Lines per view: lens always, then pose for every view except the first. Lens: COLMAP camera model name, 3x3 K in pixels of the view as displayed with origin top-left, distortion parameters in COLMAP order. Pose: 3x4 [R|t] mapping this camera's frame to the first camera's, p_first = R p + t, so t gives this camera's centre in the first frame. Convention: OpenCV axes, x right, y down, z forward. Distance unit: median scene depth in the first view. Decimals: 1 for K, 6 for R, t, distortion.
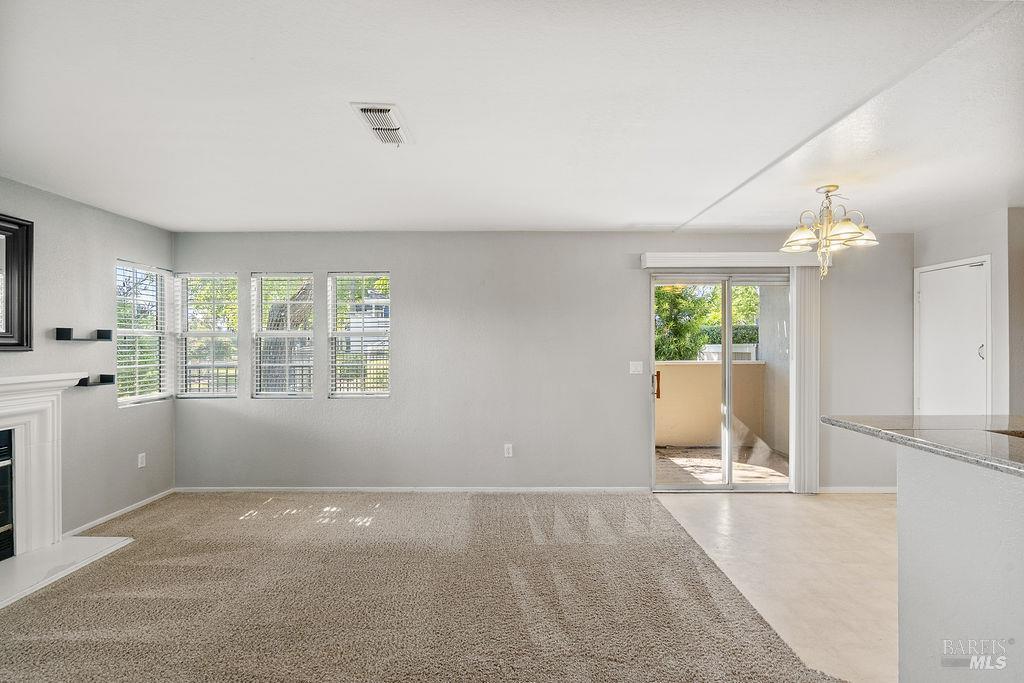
lens RADIAL K [[465.4, 0, 516.7], [0, 465.4, 345.5], [0, 0, 1]] dist [-0.009531, 0.003762]
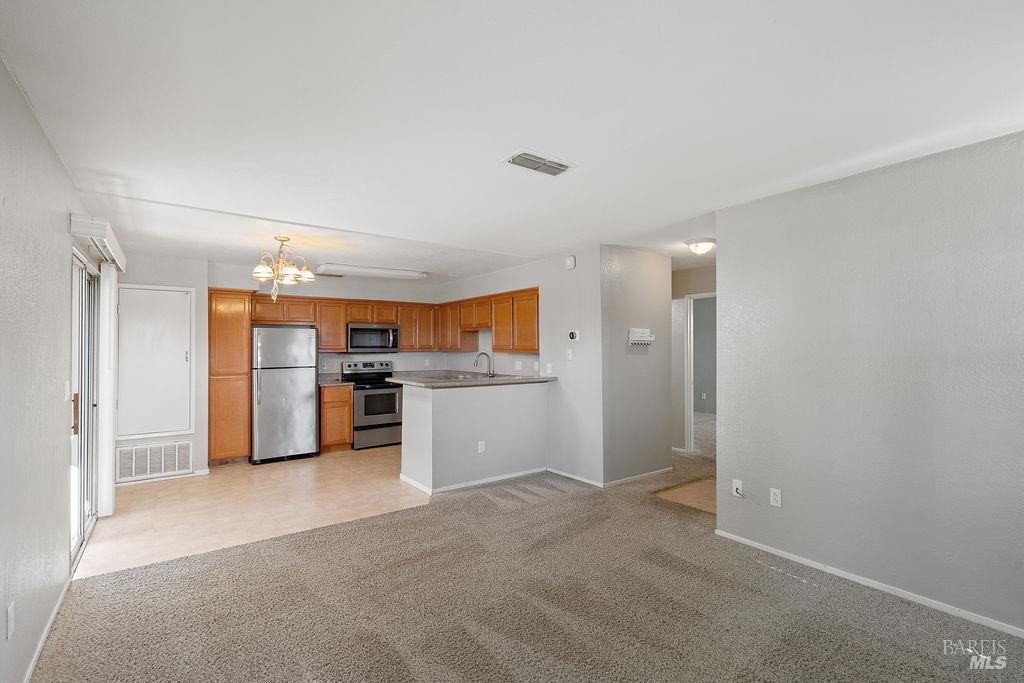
lens RADIAL K [[465.4, 0, 517.6], [0, 465.4, 340.8], [0, 0, 1]] dist [-0.009531, 0.003762]
pose [[-0.599155, 0.014792, 0.800496, -0.642284], [0.008752, 0.999891, -0.011925, -0.007457], [-0.800585, -0.000139, -0.599219, 0.950704]]
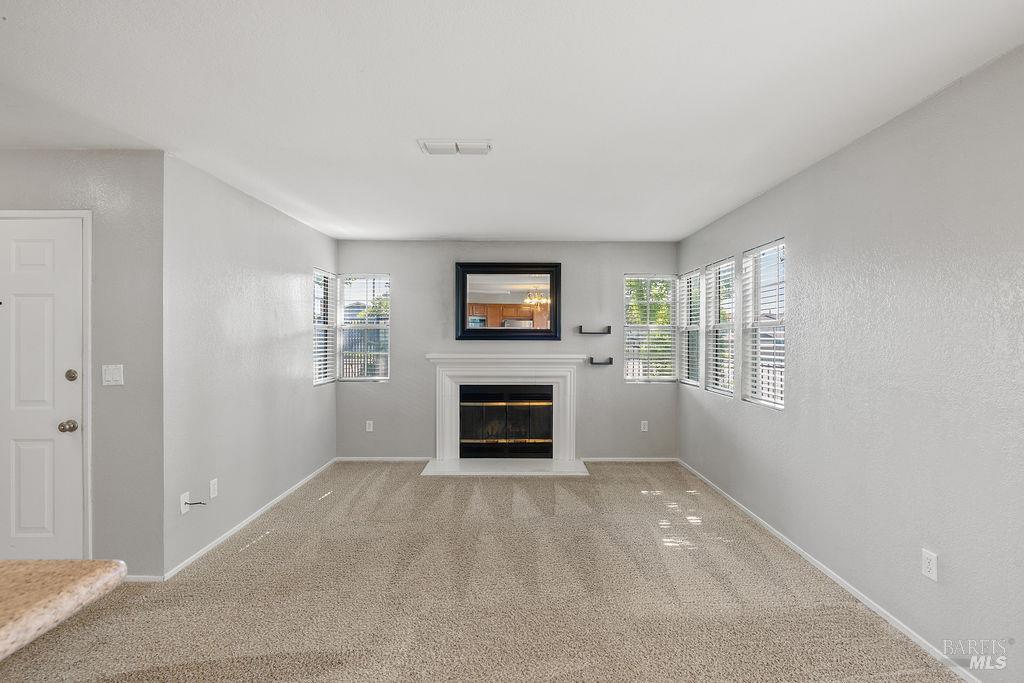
lens RADIAL K [[465.4, 0, 515.7], [0, 465.4, 338.2], [0, 0, 1]] dist [-0.009531, 0.003762]
pose [[0.003541, 0.005805, -0.999977, 0.477746], [-0.003527, 0.999977, 0.005793, -0.003669], [0.999988, 0.003507, 0.003561, 0.623091]]
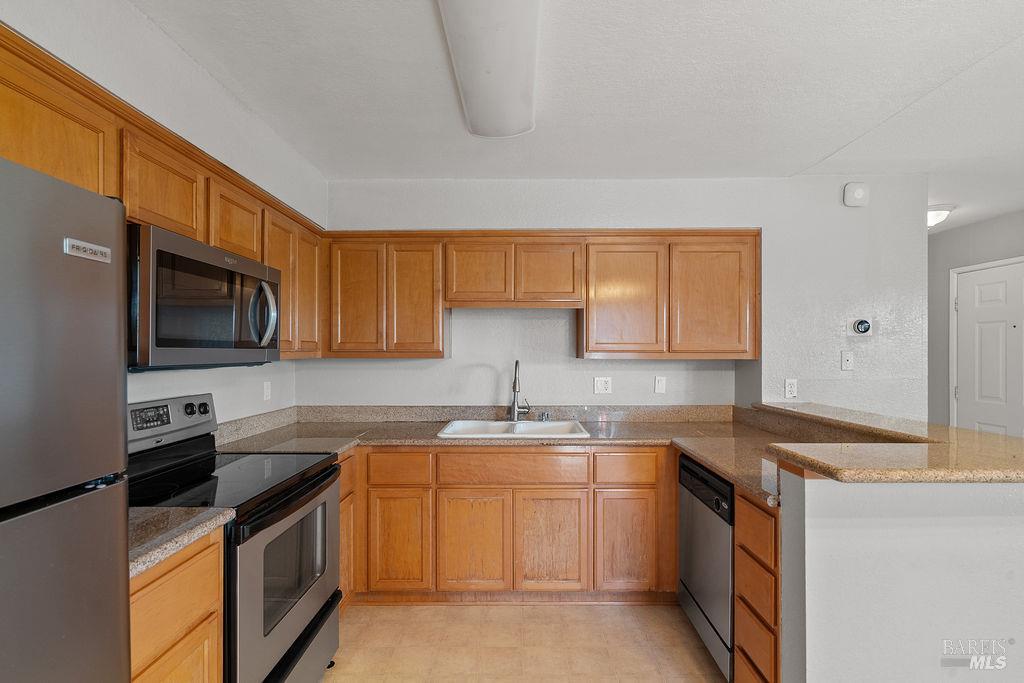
lens RADIAL K [[465.4, 0, 515.4], [0, 465.4, 352.1], [0, 0, 1]] dist [-0.009531, 0.003762]
pose [[-0.999985, 0.003635, -0.004000, 0.779521], [0.003607, 0.999968, 0.007078, -0.003568], [0.004025, 0.007063, -0.999967, 0.779076]]
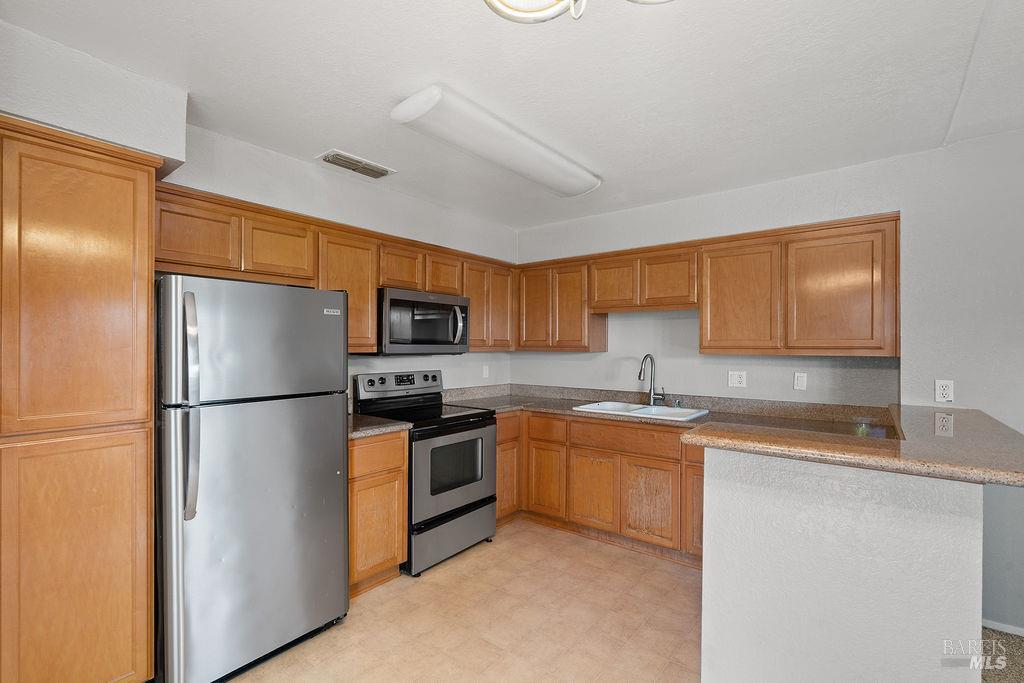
lens RADIAL K [[465.4, 0, 513.9], [0, 465.4, 346.7], [0, 0, 1]] dist [-0.009531, 0.003762]
pose [[-0.791951, 0.000466, 0.610584, 0.439063], [0.003270, 0.999989, 0.003478, -0.003968], [-0.610576, 0.004751, -0.791944, 0.897494]]
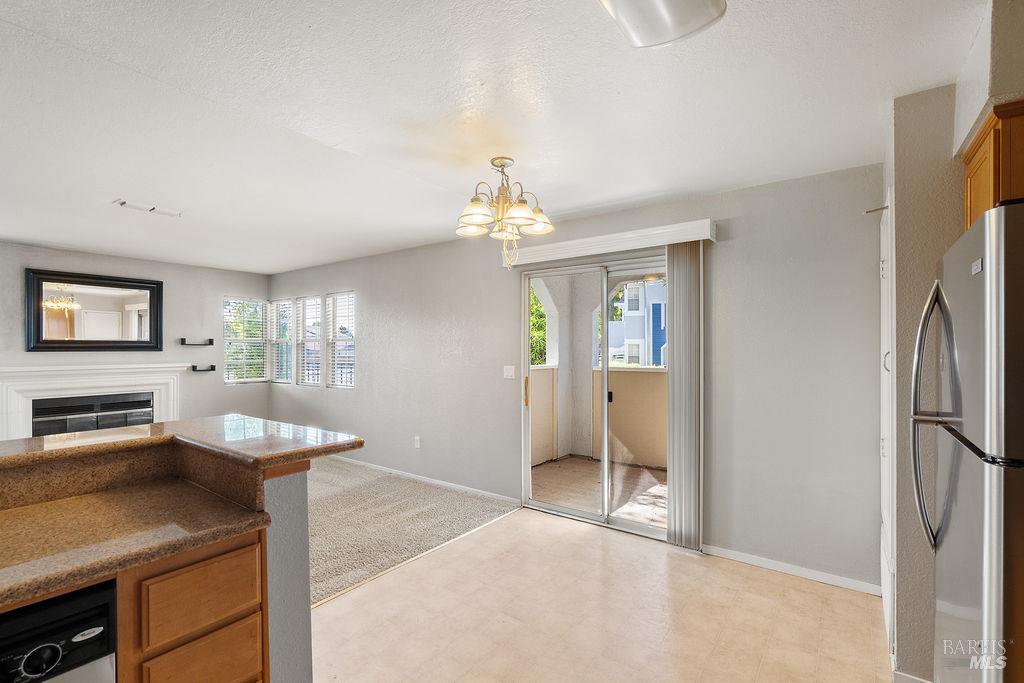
lens RADIAL K [[465.4, 0, 512.0], [0, 465.4, 348.4], [0, 0, 1]] dist [-0.009531, 0.003762]
pose [[0.804163, 0.002239, -0.594405, 0.891574], [-0.001705, 0.999997, 0.001460, -0.002449], [0.594407, -0.000160, 0.804165, 0.252170]]
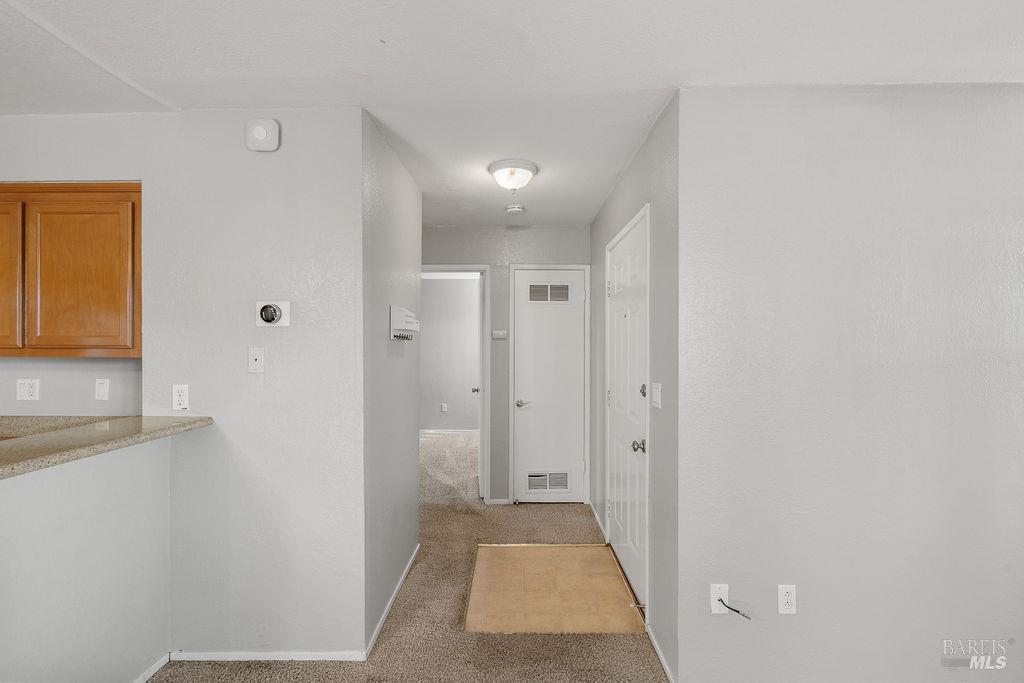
lens RADIAL K [[465.4, 0, 516.4], [0, 465.4, 341.4], [0, 0, 1]] dist [-0.009531, 0.003762]
pose [[-0.999969, 0.000939, 0.007852, -0.012222], [0.000936, 1.000000, -0.000342, -0.004028], [-0.007853, -0.000335, -0.999969, 0.597014]]
